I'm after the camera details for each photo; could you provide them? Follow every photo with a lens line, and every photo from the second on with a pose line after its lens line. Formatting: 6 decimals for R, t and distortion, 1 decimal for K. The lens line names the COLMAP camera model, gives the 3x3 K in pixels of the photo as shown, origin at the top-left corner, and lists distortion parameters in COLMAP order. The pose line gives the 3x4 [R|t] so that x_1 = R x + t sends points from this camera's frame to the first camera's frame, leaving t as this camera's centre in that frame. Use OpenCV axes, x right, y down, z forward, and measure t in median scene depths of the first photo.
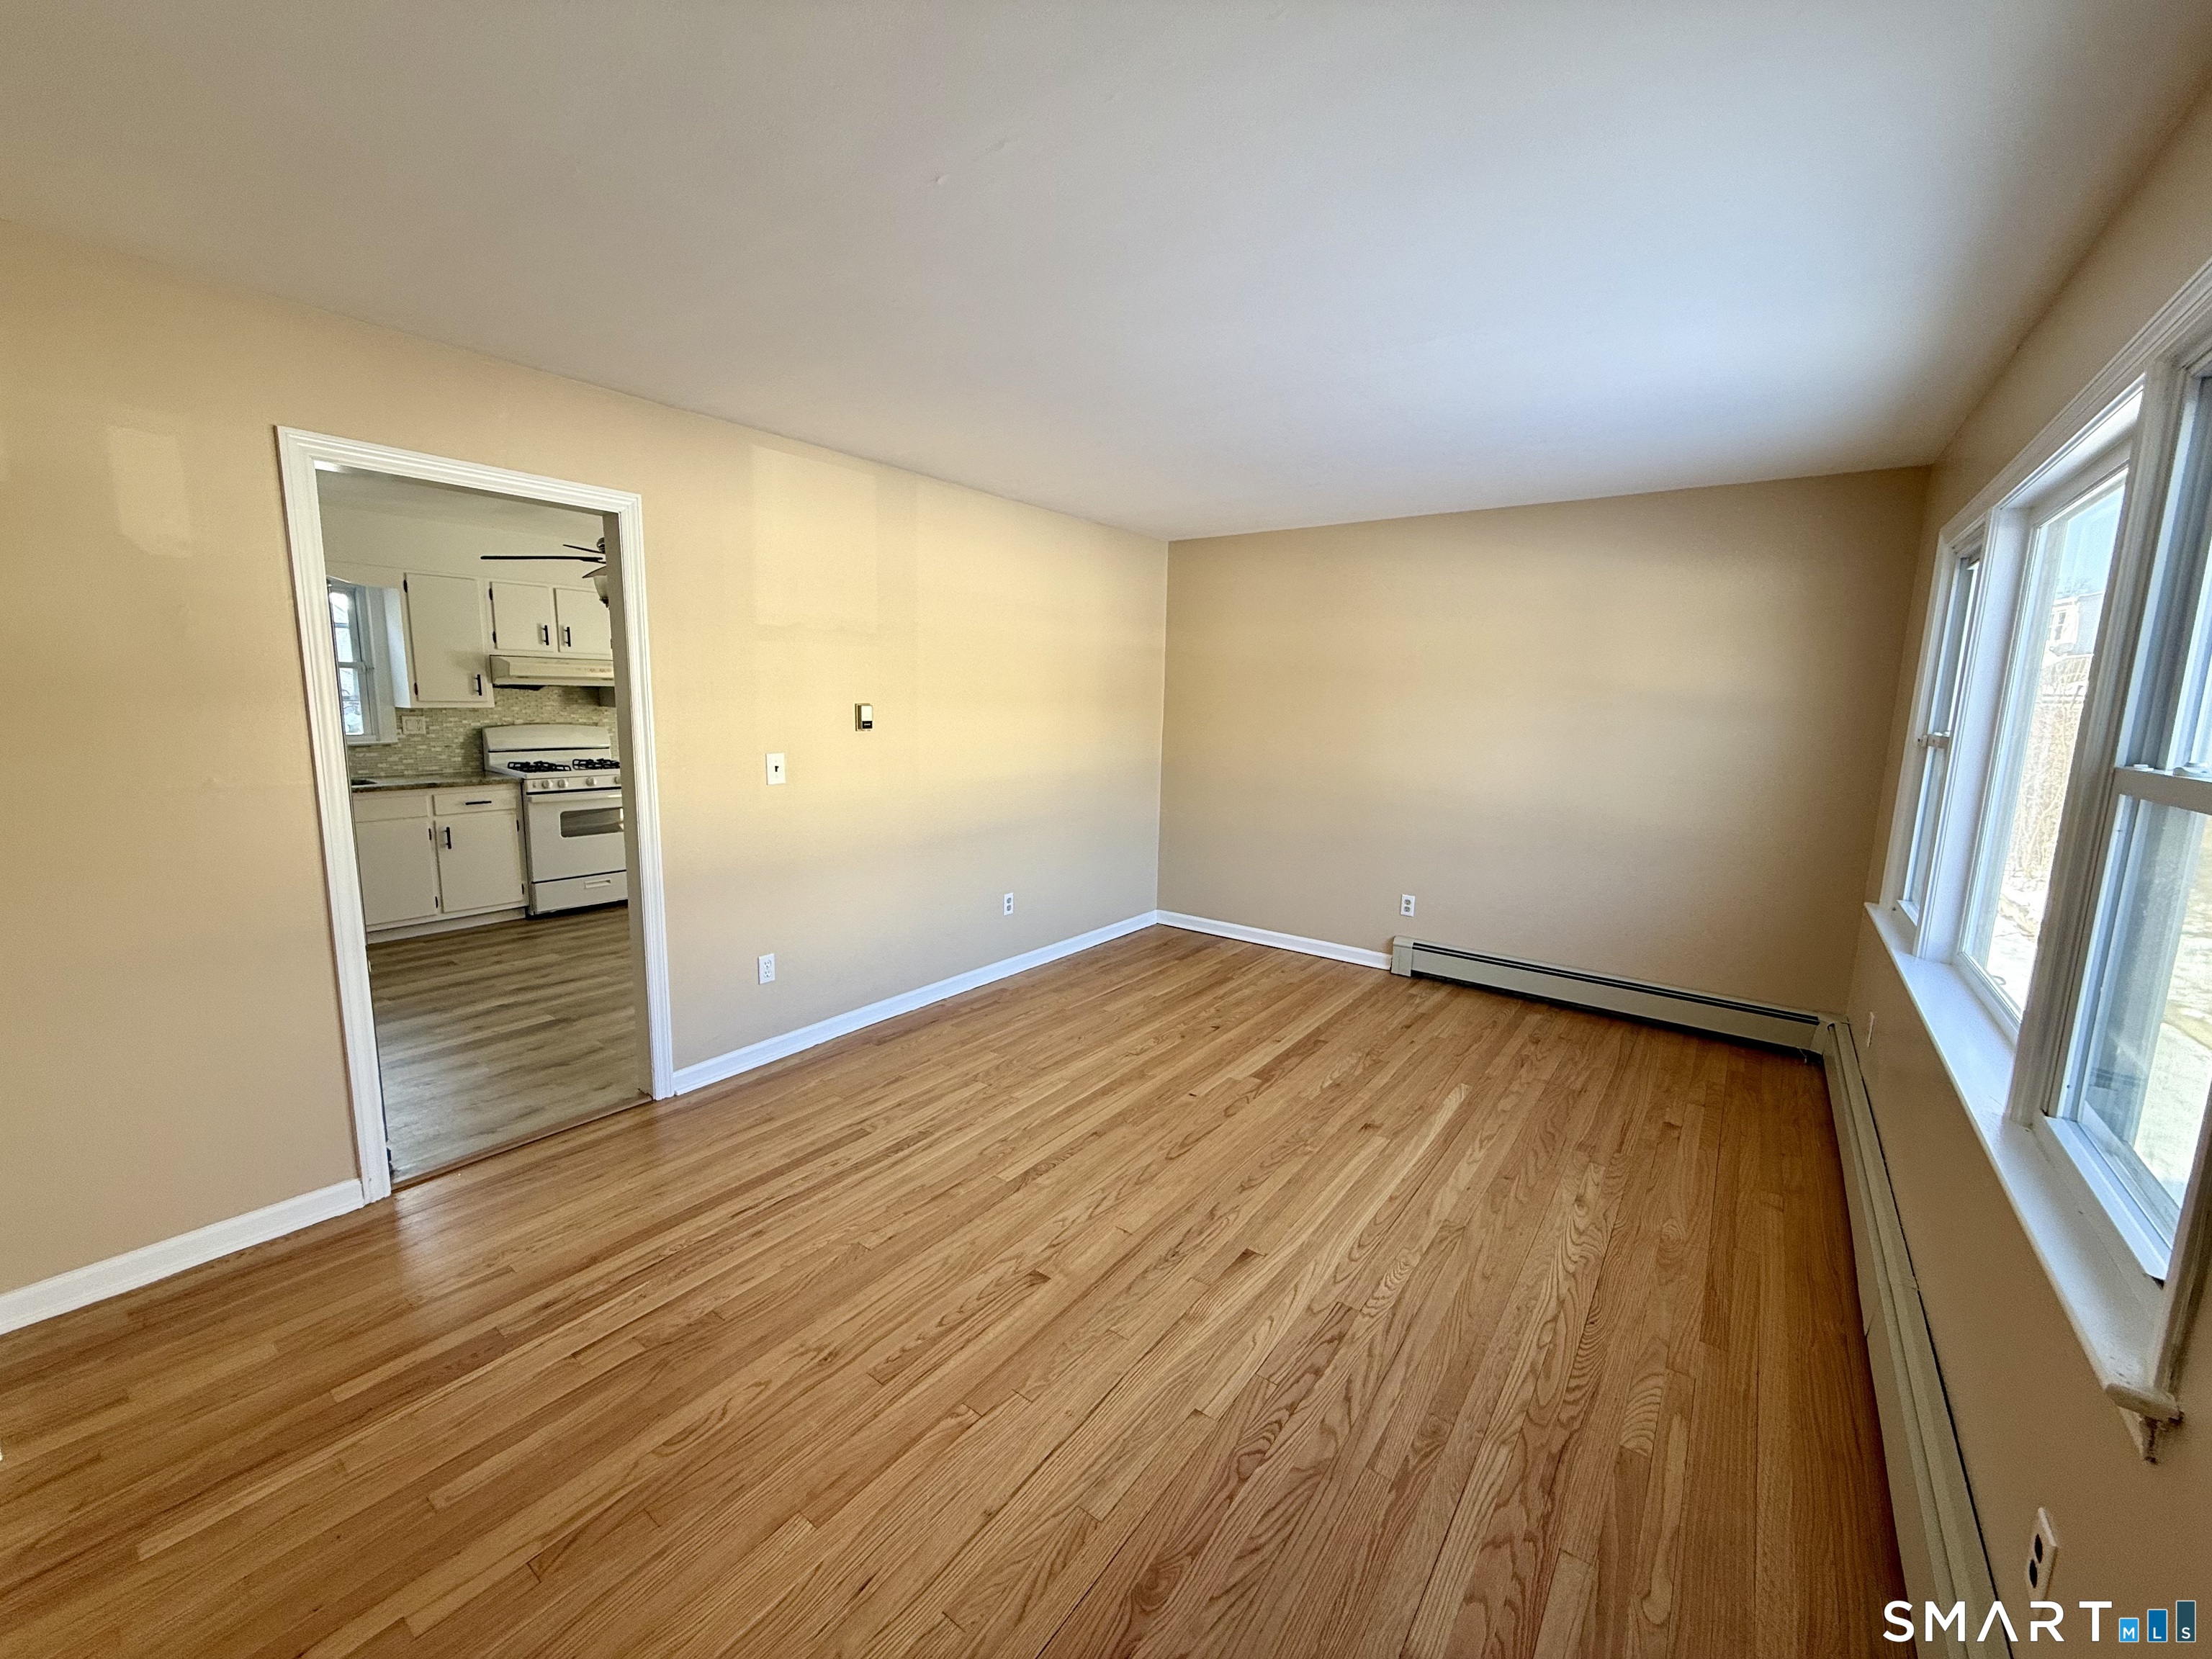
lens RADIAL K [[880.8, 0, 1101.7], [0, 880.8, 828.4], [0, 0, 1]] dist [0.000993, 0.000108]
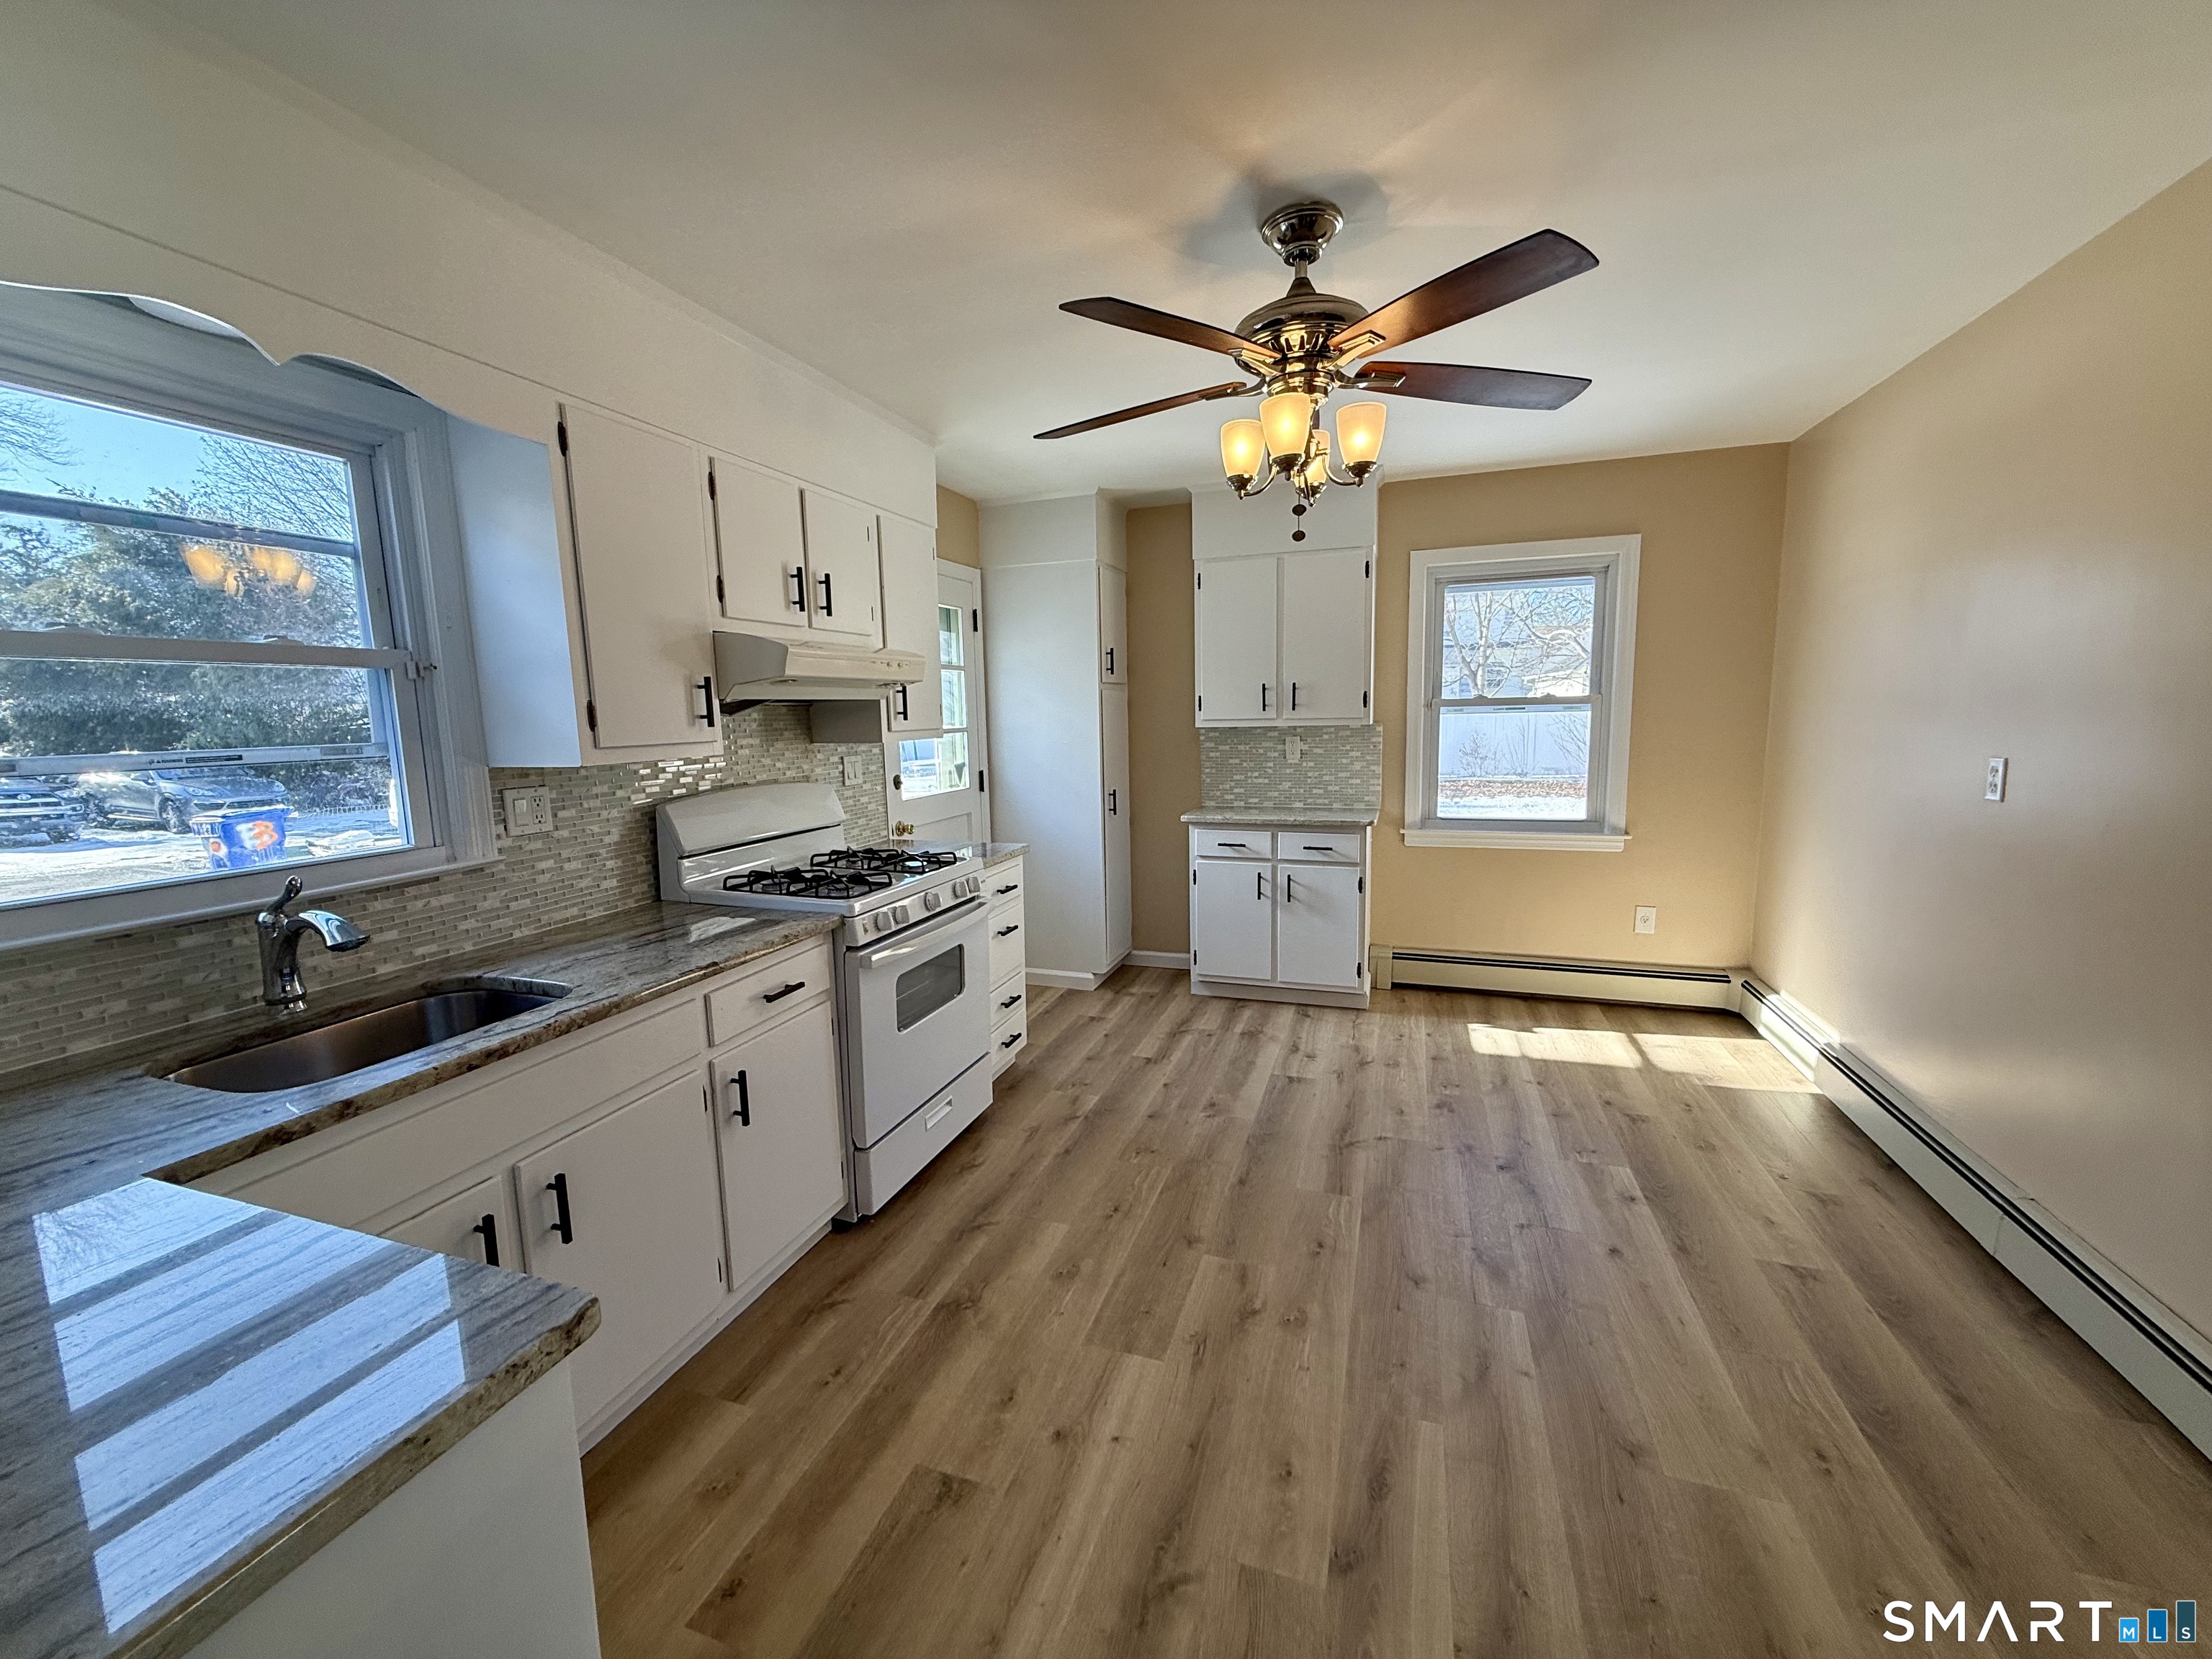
lens RADIAL K [[880.8, 0, 1109.5], [0, 880.8, 824.9], [0, 0, 1]] dist [0.000993, 0.000108]
pose [[0.949719, -0.076309, 0.303663, -0.281981], [0.081430, 0.996670, -0.004217, -0.037765], [-0.302330, 0.028733, 0.952770, 0.235320]]
